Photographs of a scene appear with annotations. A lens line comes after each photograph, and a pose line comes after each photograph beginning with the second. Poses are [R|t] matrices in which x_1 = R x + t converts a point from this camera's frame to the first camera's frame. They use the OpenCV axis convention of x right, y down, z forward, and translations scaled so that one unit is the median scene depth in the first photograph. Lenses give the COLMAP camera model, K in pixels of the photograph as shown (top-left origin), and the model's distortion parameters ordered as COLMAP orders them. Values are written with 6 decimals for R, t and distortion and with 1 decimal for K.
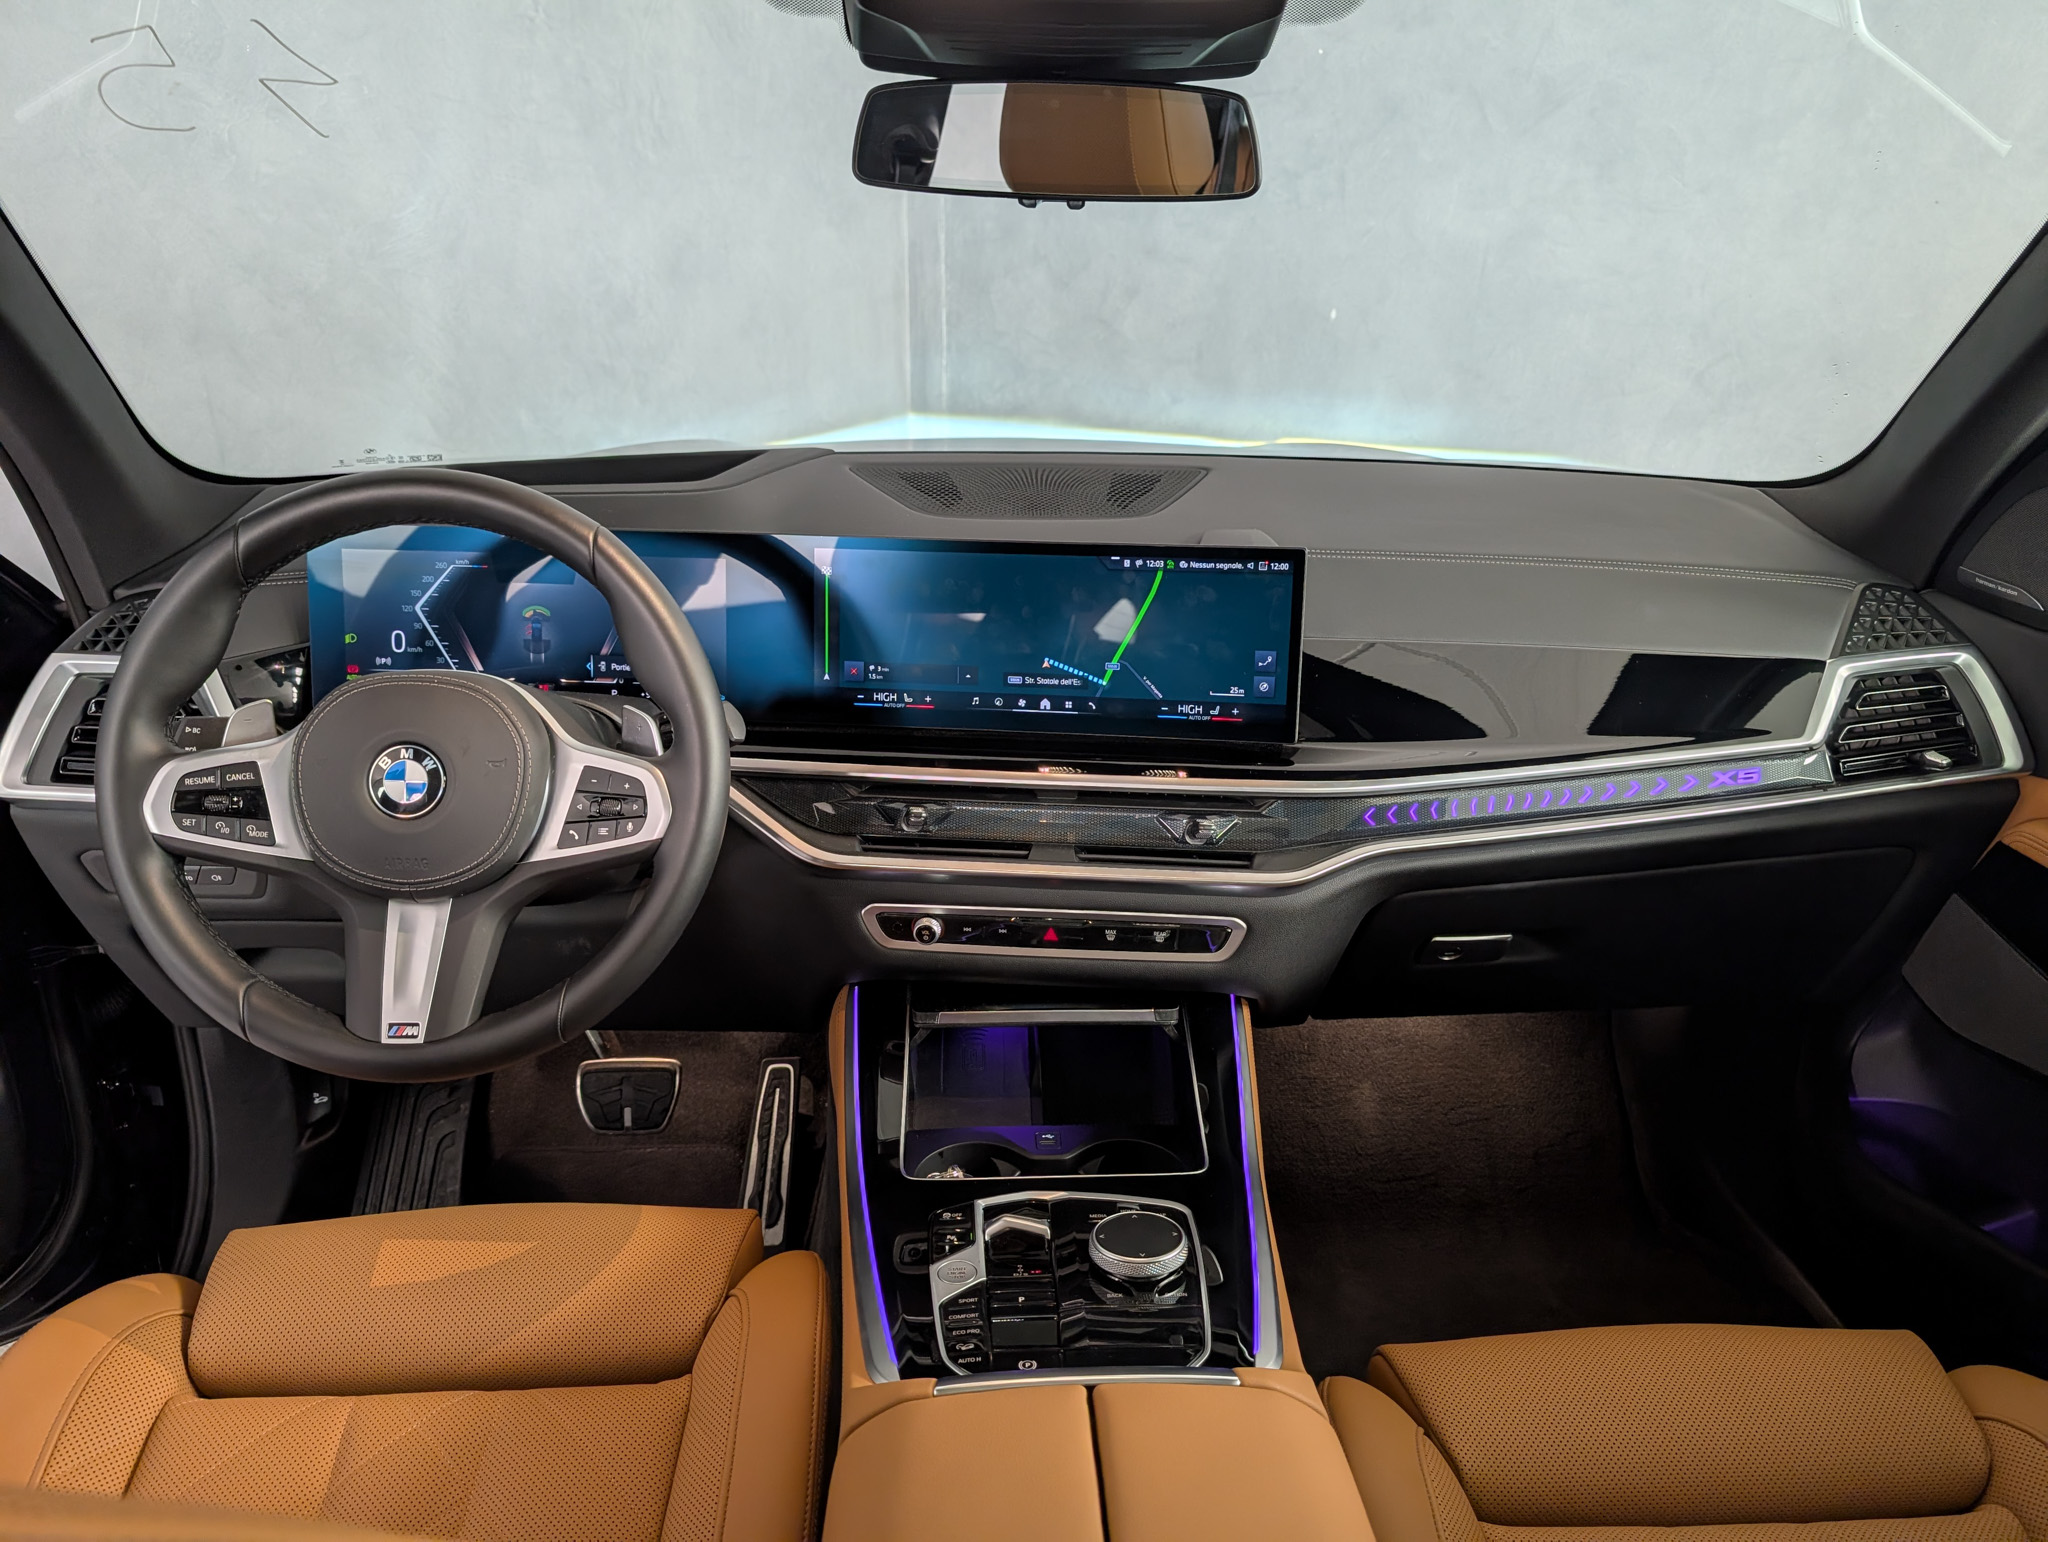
lens RADIAL K [[1462.4, 0, 1030.9], [0, 1462.4, 764.0], [0, 0, 1]] dist [-0.000664, -0.011286]
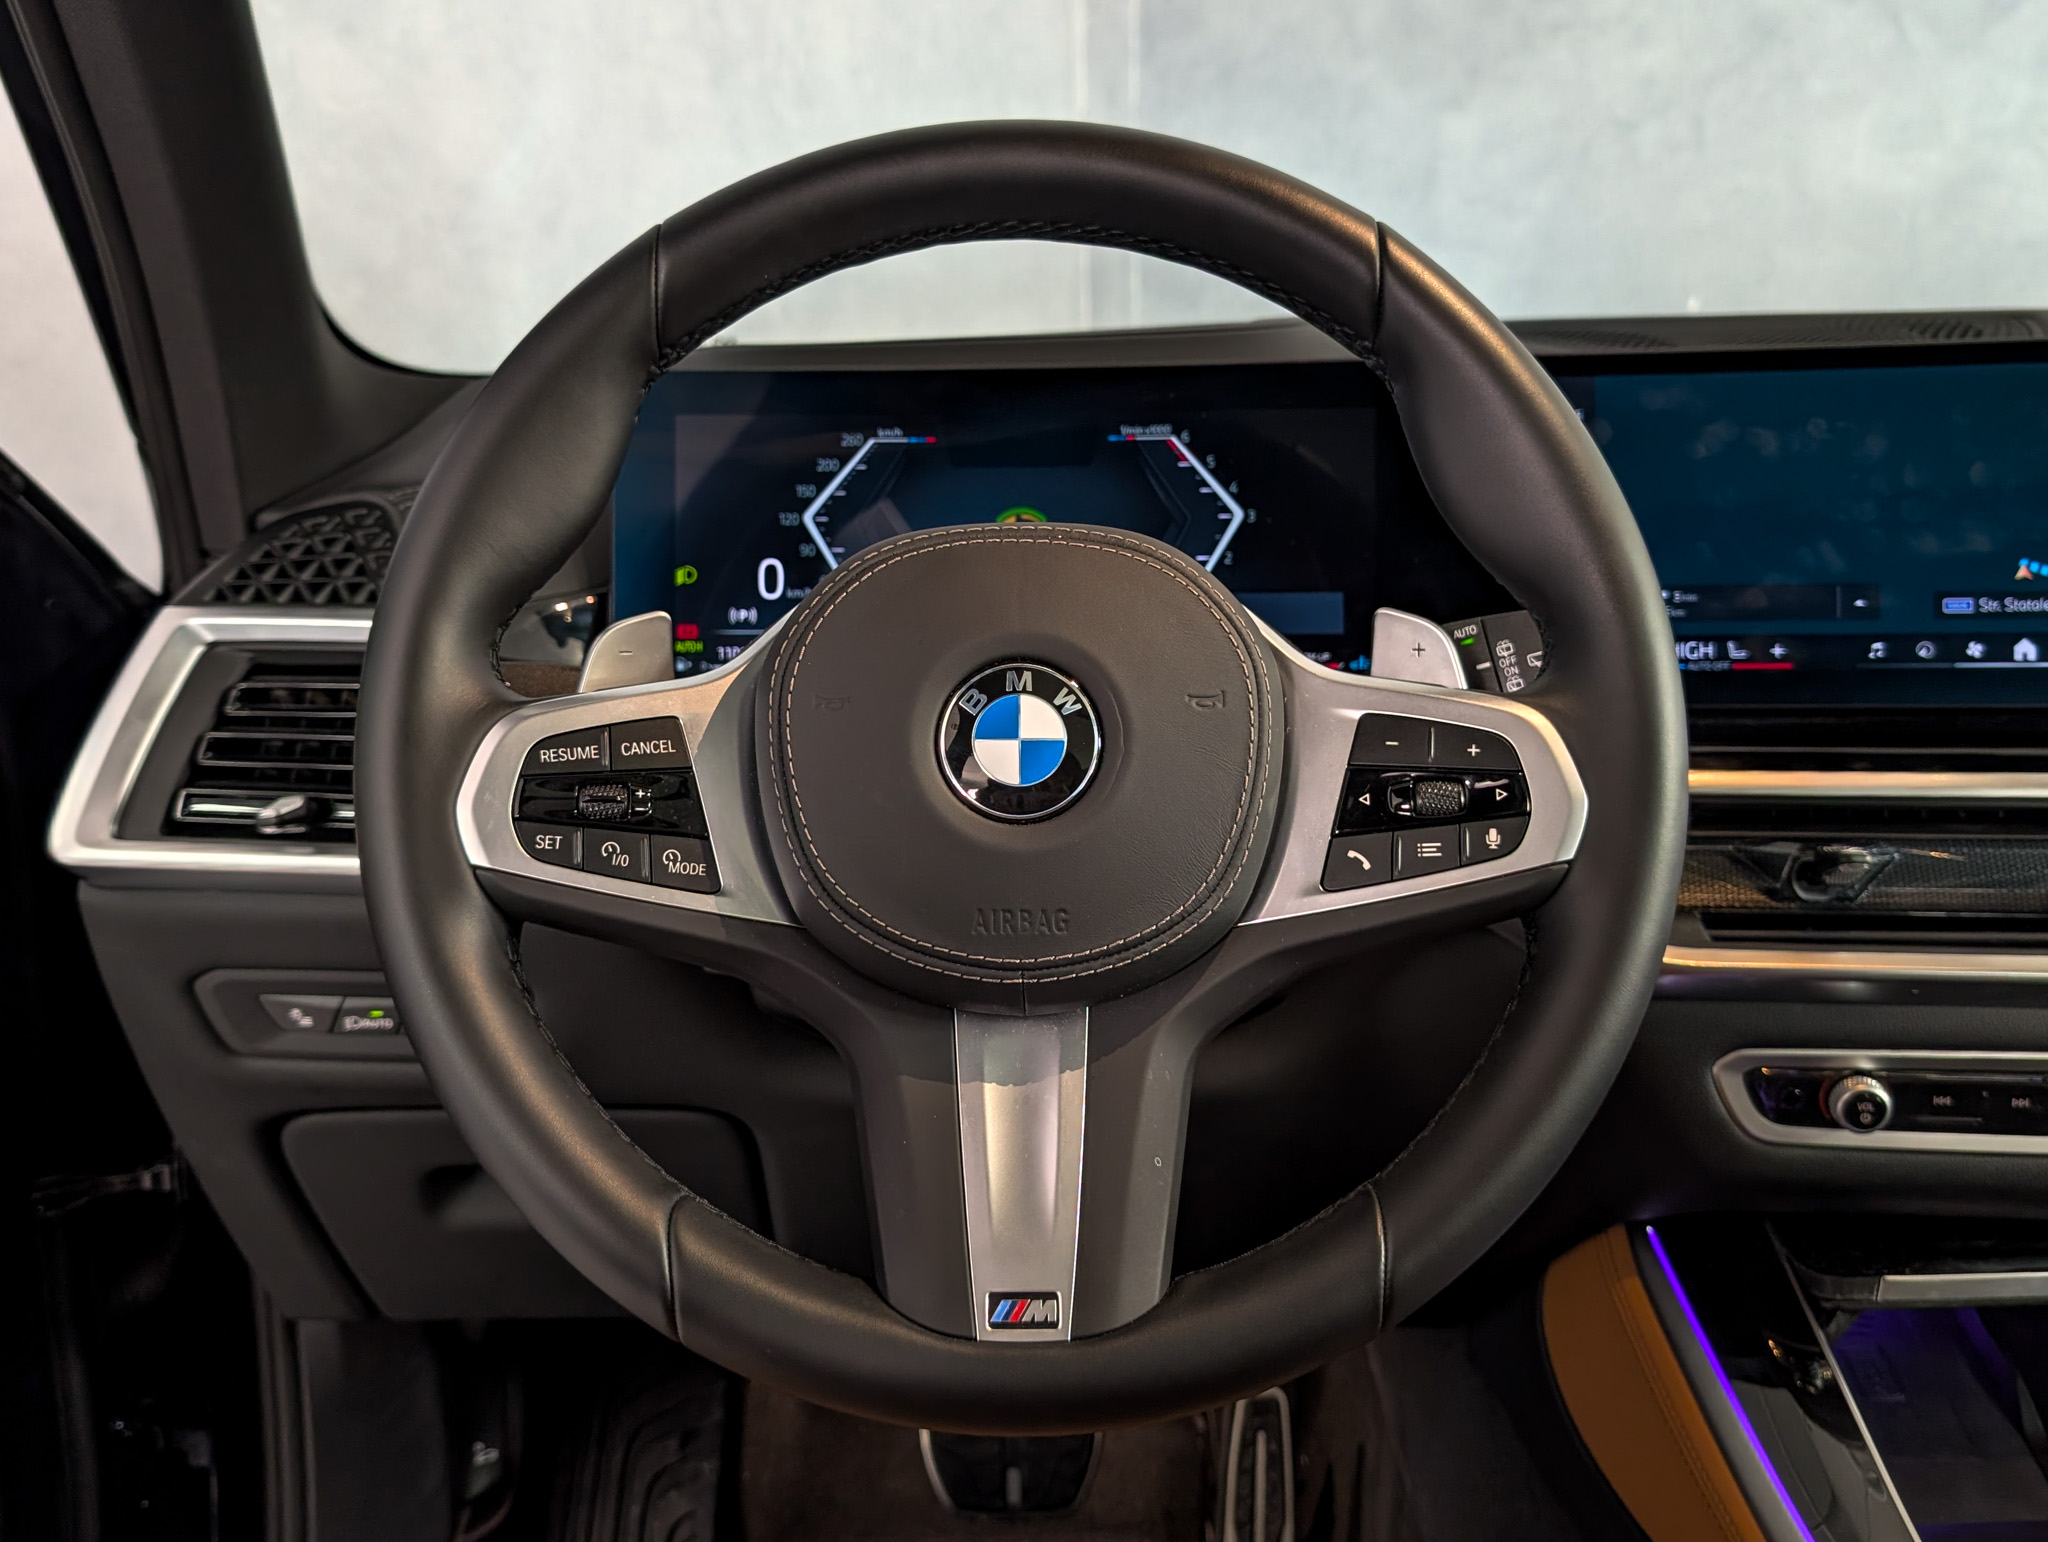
lens RADIAL K [[1860.4, 0, 989.7], [0, 1860.4, 672.2], [0, 0, 1]] dist [0.007628, -0.016017]
pose [[0.997381, -0.029500, -0.066043, -0.314450], [0.018345, 0.986366, -0.163542, 0.067769], [0.069967, 0.161902, 0.984323, 0.334629]]
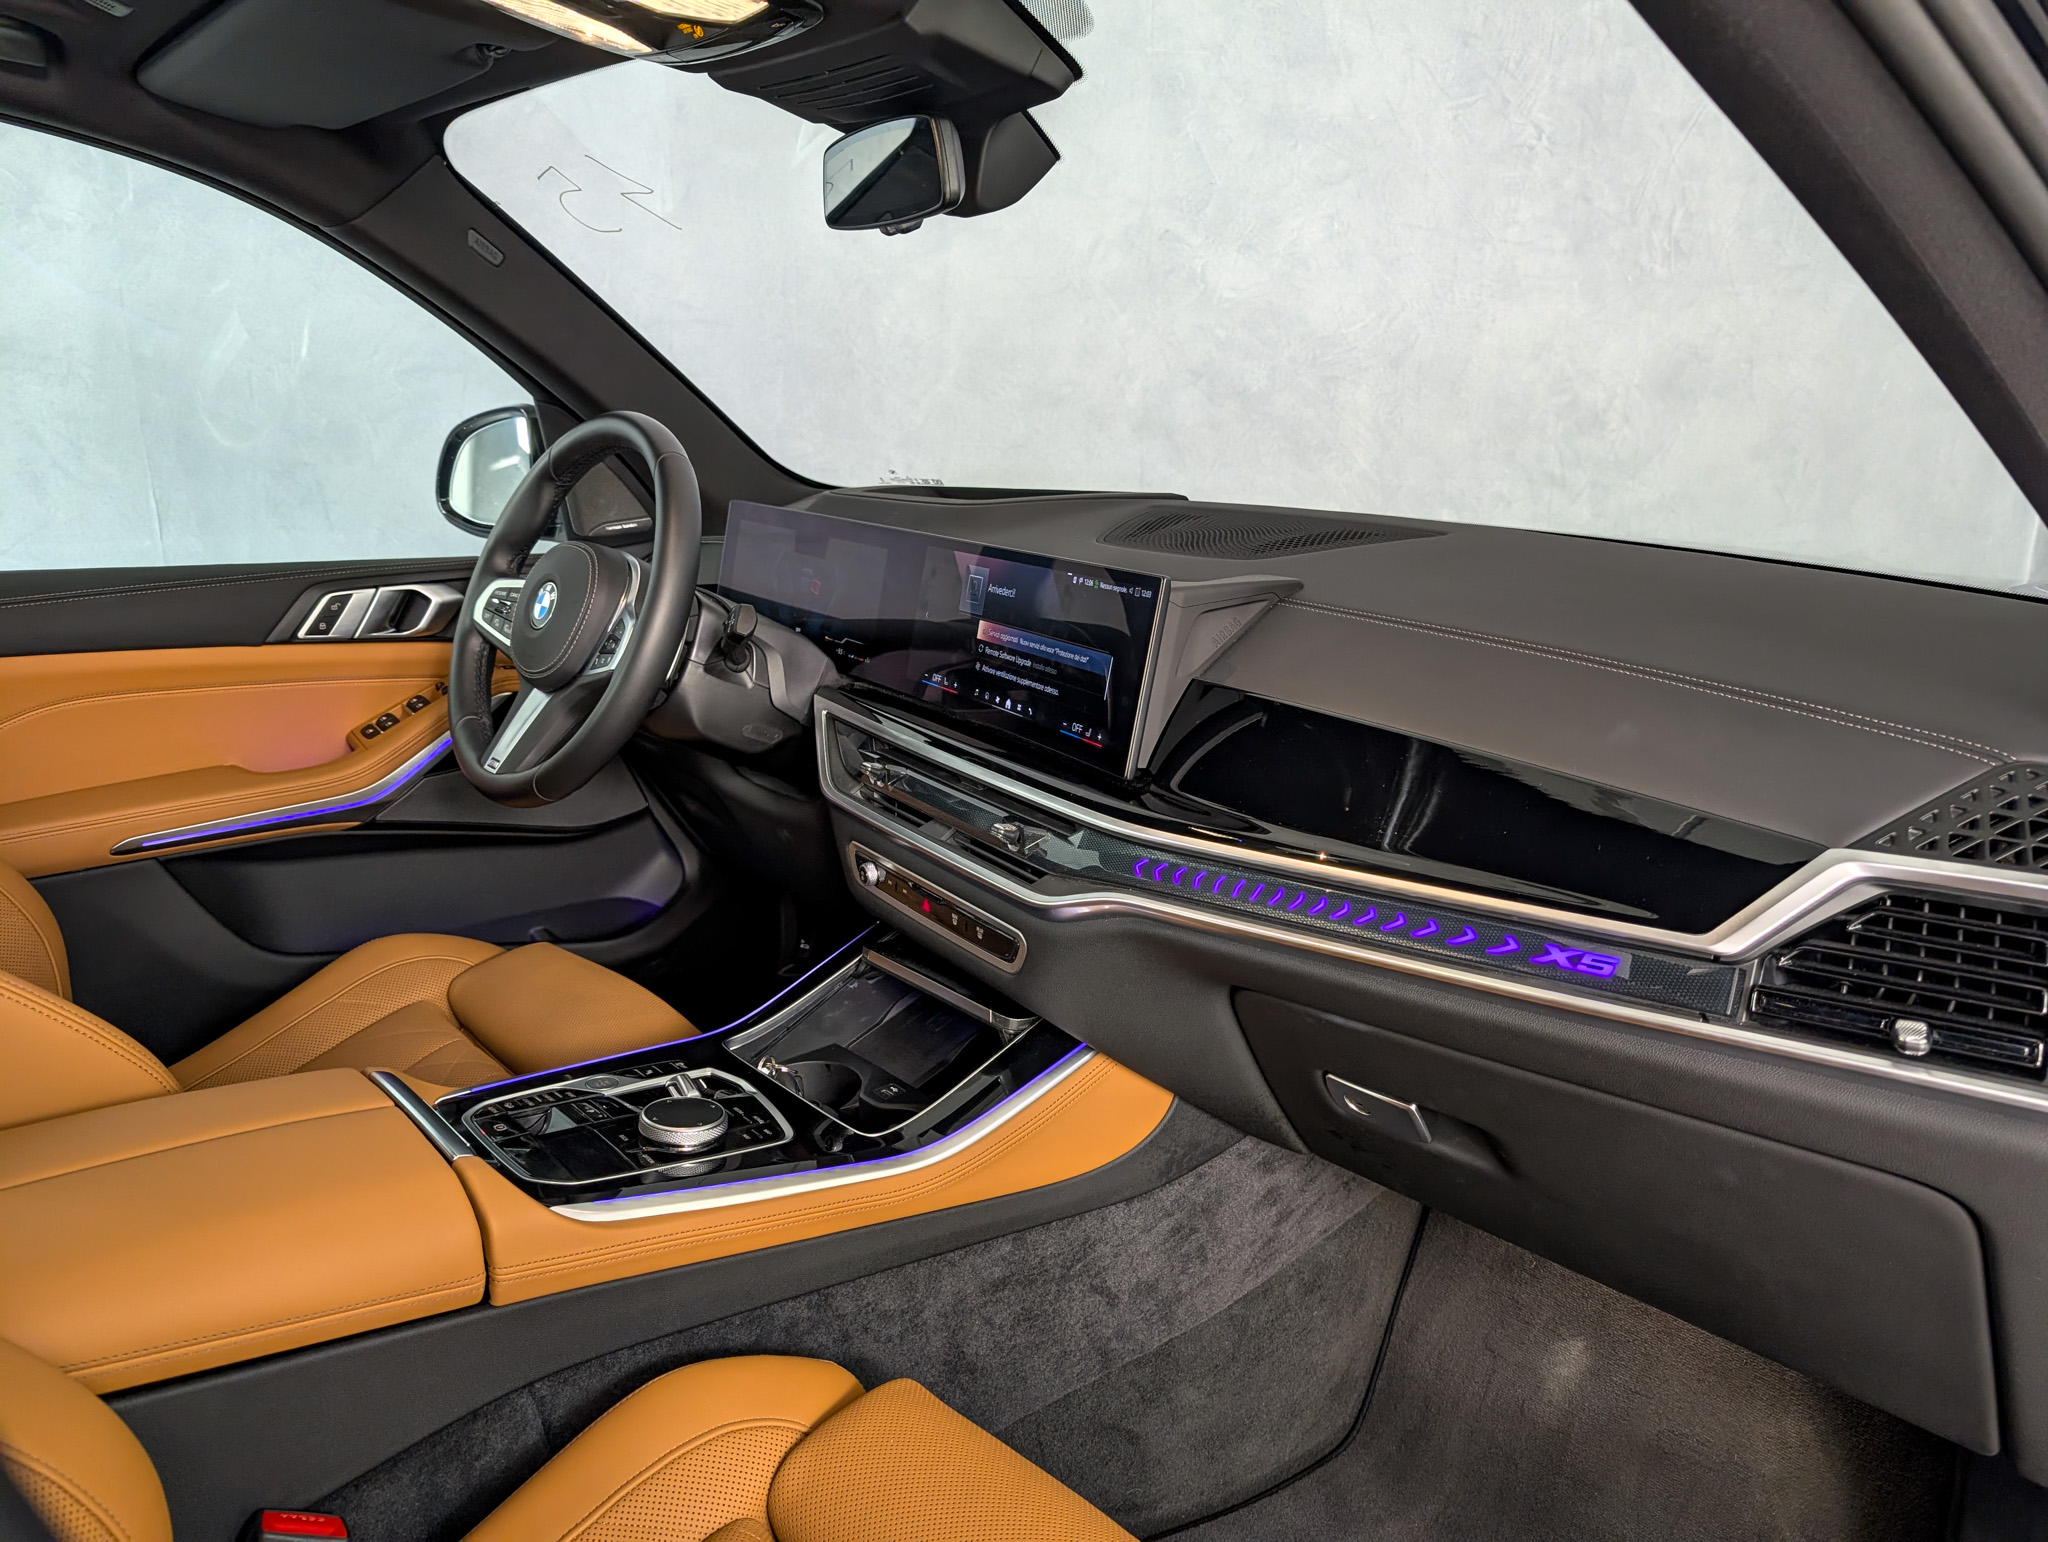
lens RADIAL K [[1443.3, 0, 1024.0], [0, 1443.3, 771.0], [0, 0, 1]] dist [0.010240, 0.000088]
pose [[0.620098, 0.196304, -0.759568, 0.835348], [-0.264405, 0.963839, 0.033240, -0.032298], [0.738626, 0.180221, 0.649578, 0.338093]]
